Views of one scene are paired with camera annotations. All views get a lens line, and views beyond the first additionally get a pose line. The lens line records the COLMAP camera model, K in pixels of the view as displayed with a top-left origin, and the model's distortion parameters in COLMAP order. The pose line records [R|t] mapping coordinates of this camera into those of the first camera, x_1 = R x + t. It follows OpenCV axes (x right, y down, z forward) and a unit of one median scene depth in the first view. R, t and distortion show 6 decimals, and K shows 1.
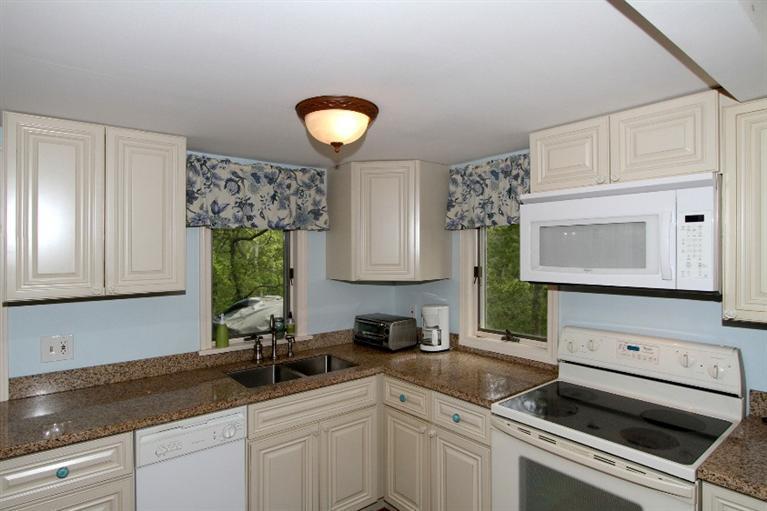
lens RADIAL K [[431.9, 0, 382.0], [0, 431.9, 262.0], [0, 0, 1]] dist [-0.001118, 0.002125]
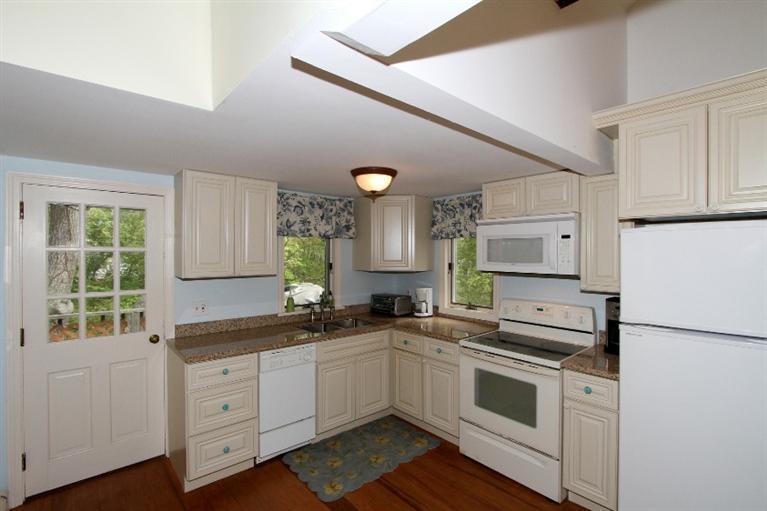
lens RADIAL K [[356.8, 0, 383.0], [0, 356.8, 250.5], [0, 0, 1]] dist [0.001489, -0.000061]
pose [[0.999291, 0.012201, 0.035608, -0.091304], [-0.011045, 0.999411, -0.032485, 0.012898], [-0.035983, 0.032068, 0.998838, -0.365827]]
